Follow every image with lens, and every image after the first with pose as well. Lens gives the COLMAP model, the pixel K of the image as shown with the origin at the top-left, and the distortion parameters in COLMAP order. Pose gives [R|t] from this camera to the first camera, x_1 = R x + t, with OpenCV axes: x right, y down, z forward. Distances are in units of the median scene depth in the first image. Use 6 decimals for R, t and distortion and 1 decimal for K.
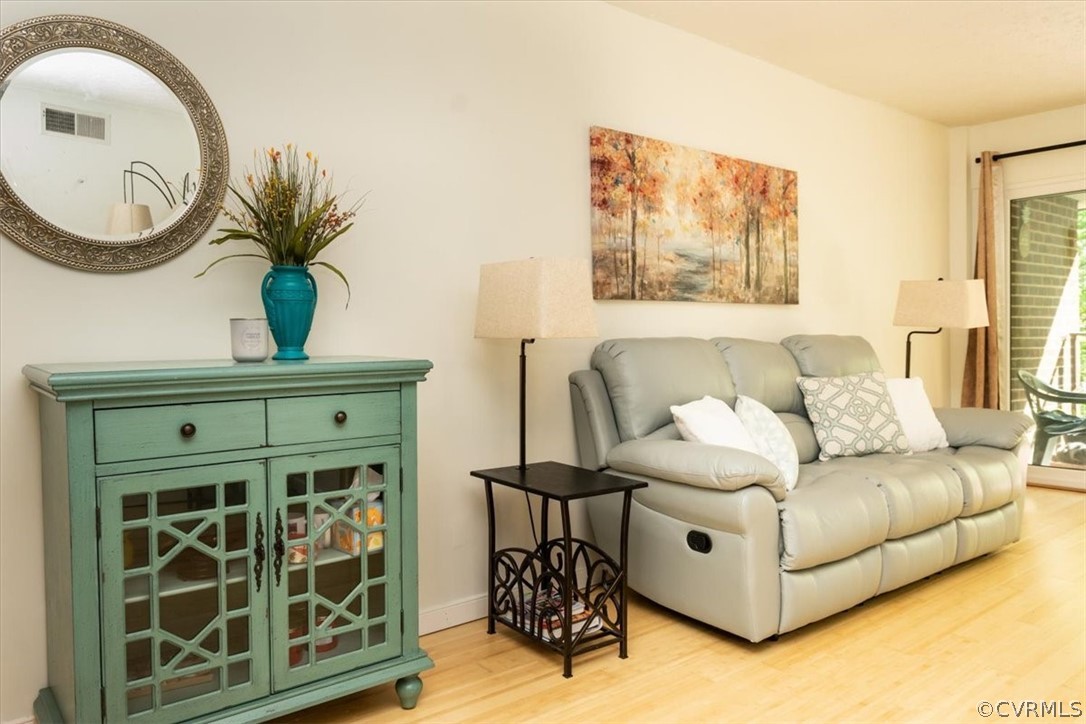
lens RADIAL K [[764.5, 0, 543.0], [0, 764.5, 362.0], [0, 0, 1]] dist [-0.006368, -0.001470]
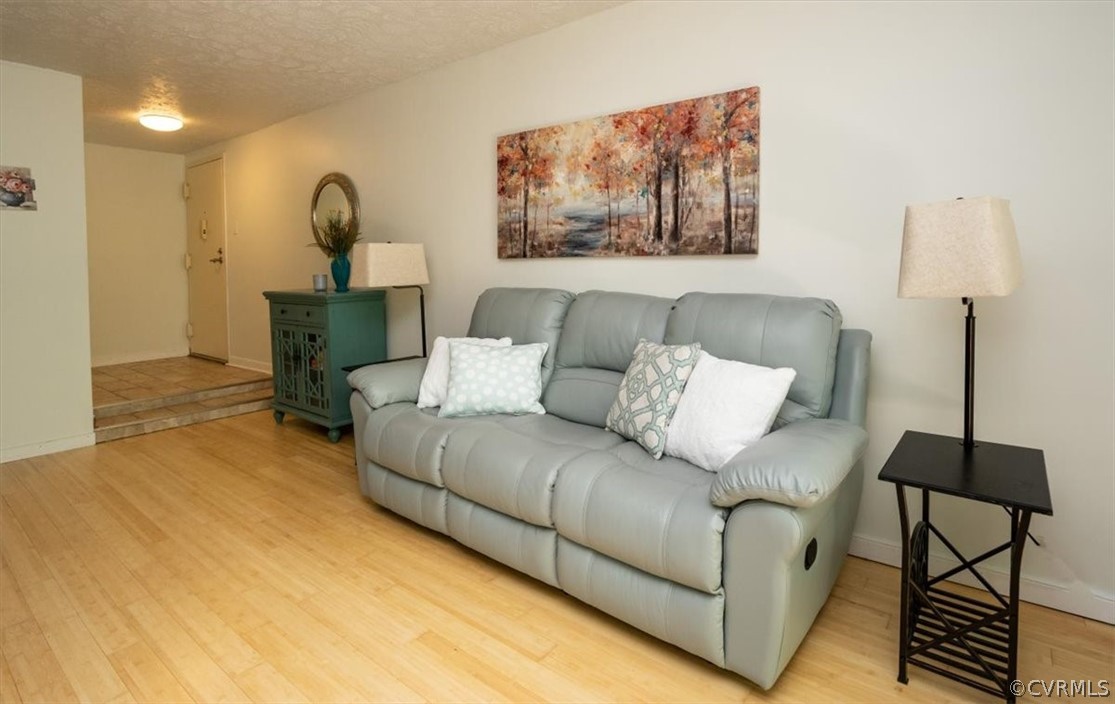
lens RADIAL K [[568.0, 0, 558.2], [0, 568.0, 283.0], [0, 0, 1]] dist [-0.001003, -0.000039]
pose [[0.224860, 0.036028, -0.973725, 0.993789], [-0.034235, 0.998991, 0.029057, -0.063537], [0.973789, 0.026802, 0.225867, 0.771065]]
